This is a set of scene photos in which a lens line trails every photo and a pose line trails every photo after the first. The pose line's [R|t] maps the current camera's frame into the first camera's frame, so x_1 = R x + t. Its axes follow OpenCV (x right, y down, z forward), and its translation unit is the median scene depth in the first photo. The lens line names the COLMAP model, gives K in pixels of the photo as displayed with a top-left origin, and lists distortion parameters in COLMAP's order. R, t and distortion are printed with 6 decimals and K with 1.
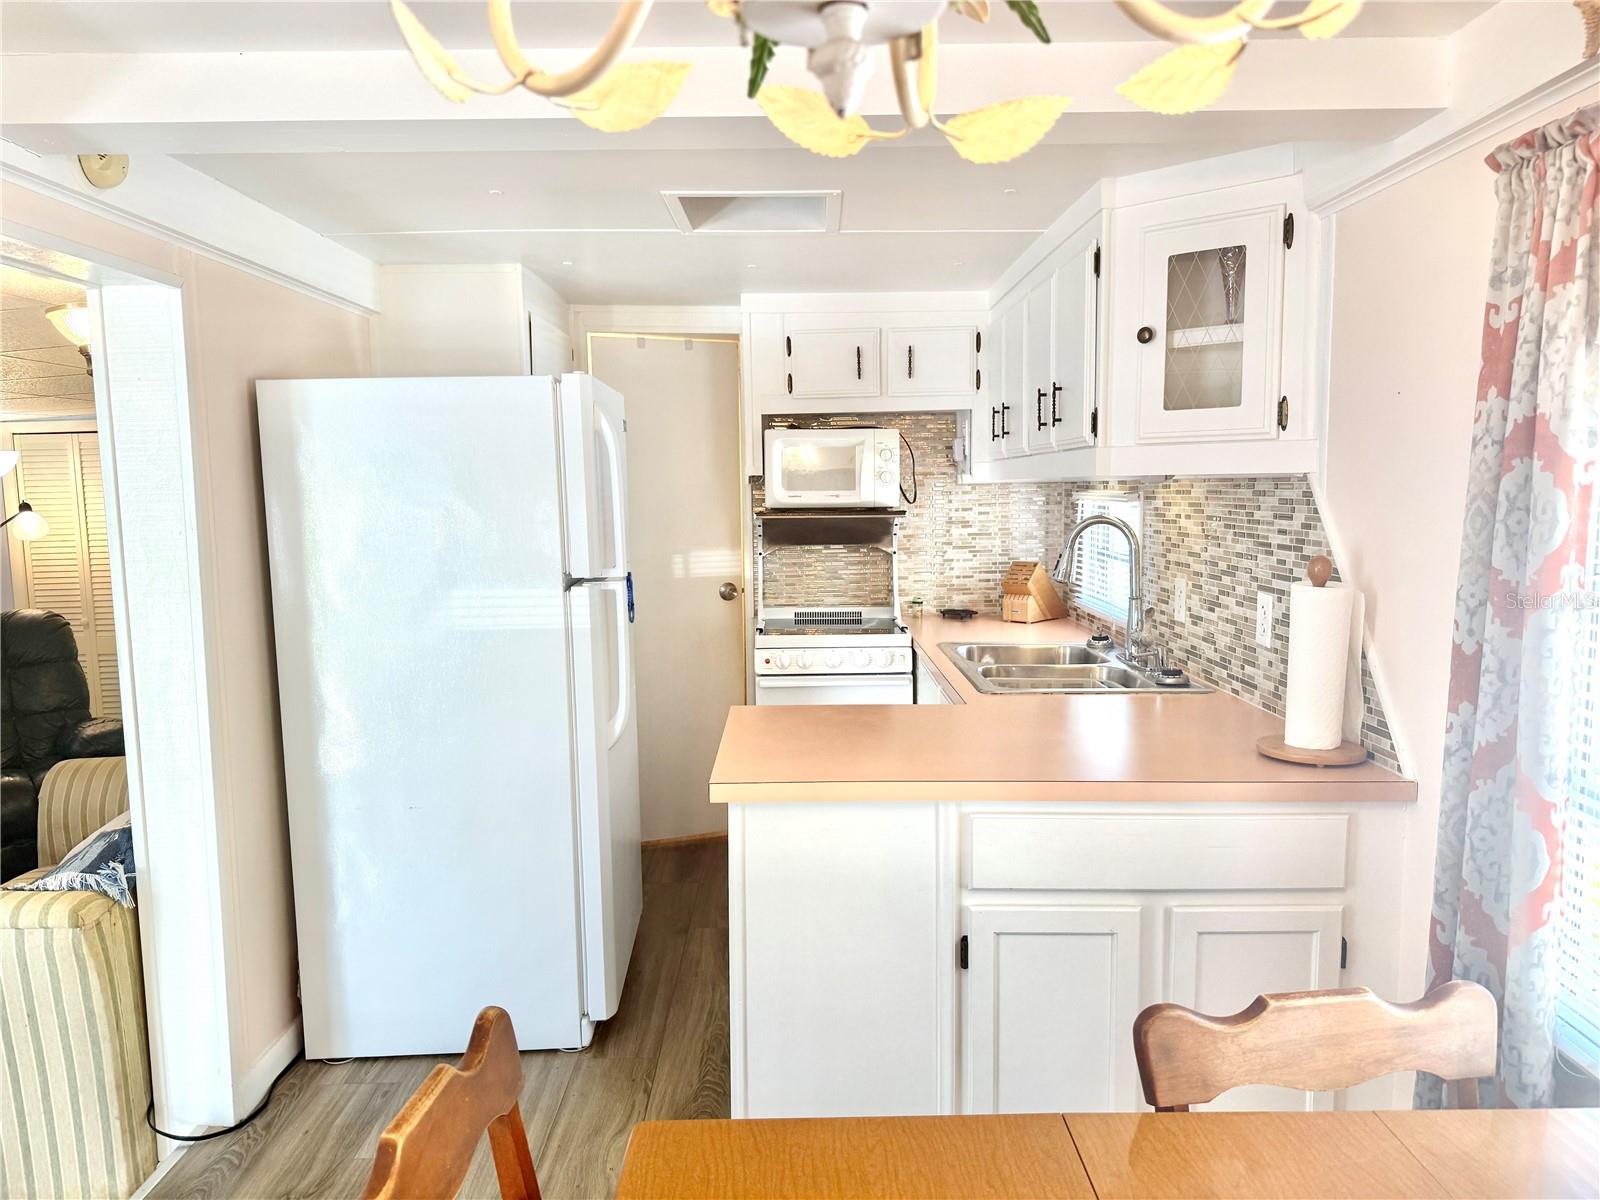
lens RADIAL K [[1121.8, 0, 799.5], [0, 1121.8, 607.1], [0, 0, 1]] dist [0.041021, -0.008275]
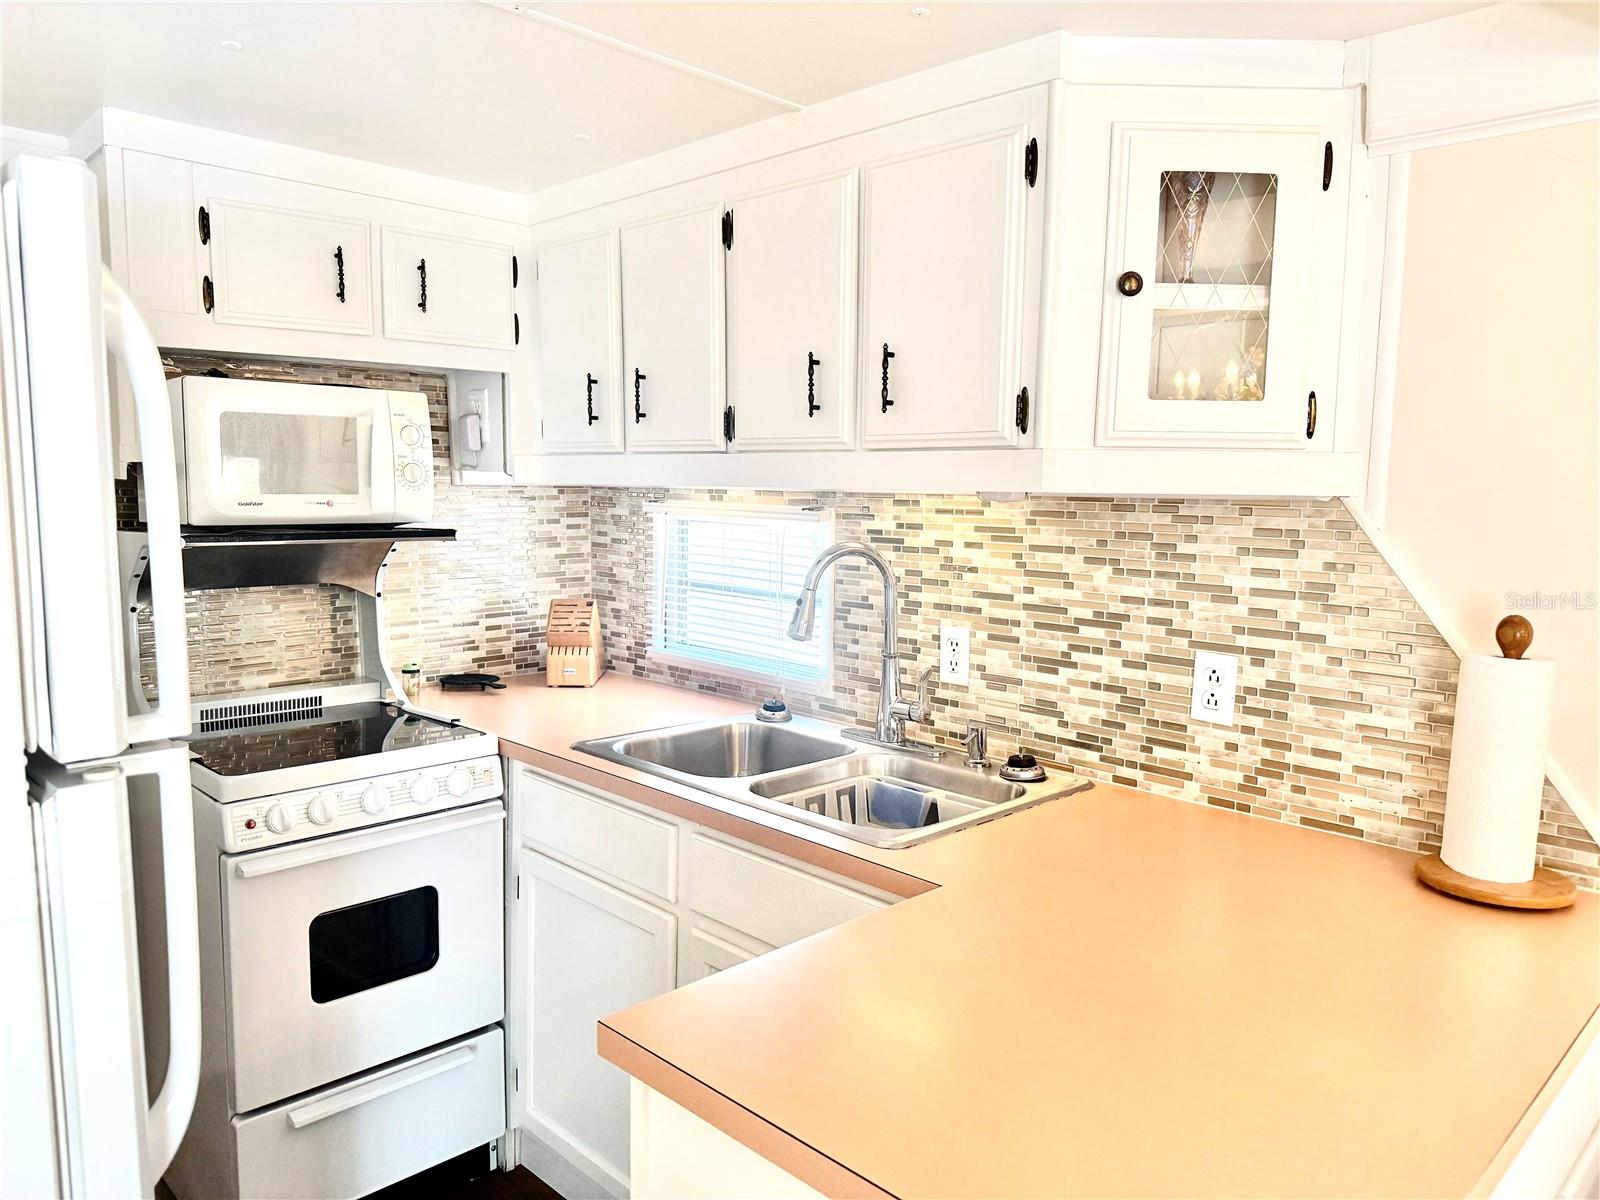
lens RADIAL K [[1121.8, 0, 803.2], [0, 1121.8, 603.0], [0, 0, 1]] dist [0.041021, -0.008275]
pose [[0.707378, -0.052278, 0.704900, -0.254060], [0.050984, 0.998437, 0.022884, -0.062880], [-0.704995, 0.019751, 0.708938, 0.540325]]
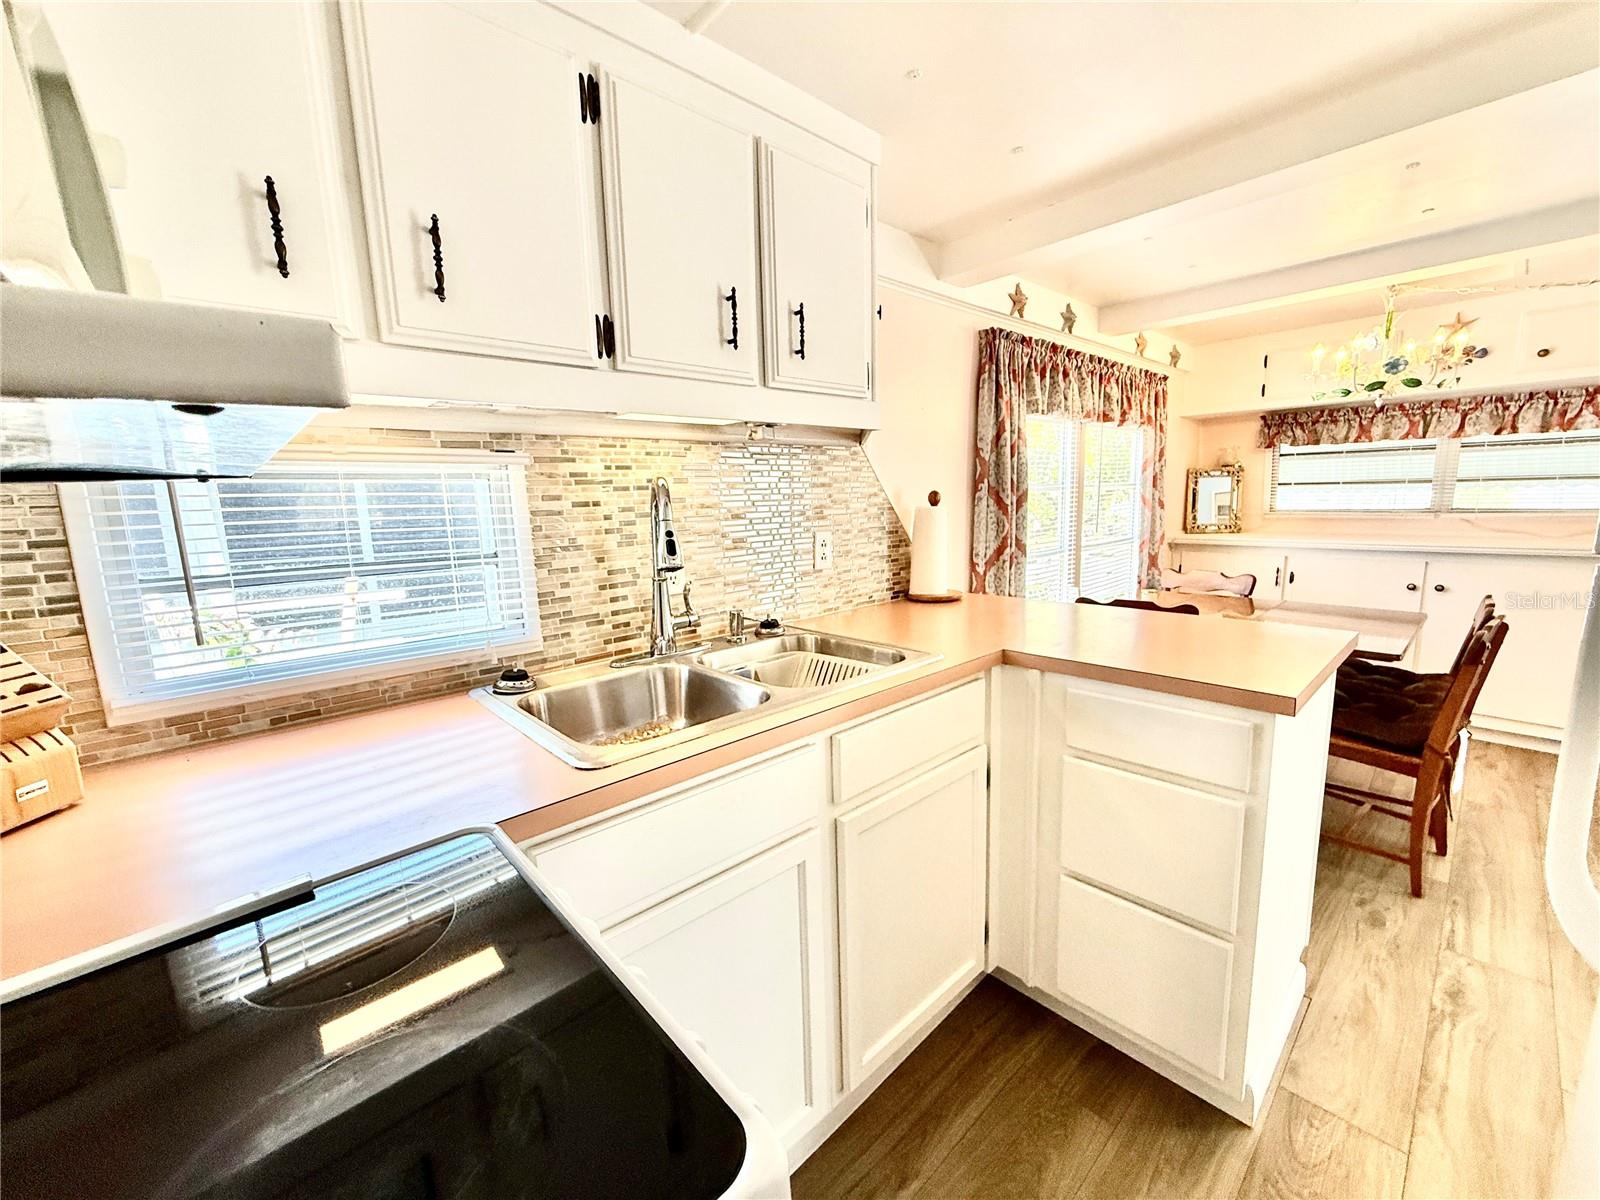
lens RADIAL K [[639.7, 0, 802.6], [0, 639.7, 596.3], [0, 0, 1]] dist [0.003366, 0.000157]
pose [[-0.677859, -0.079888, 0.730838, -0.121203], [0.118079, 0.969343, 0.215479, -0.086898], [-0.725647, 0.232361, -0.647645, 1.257734]]
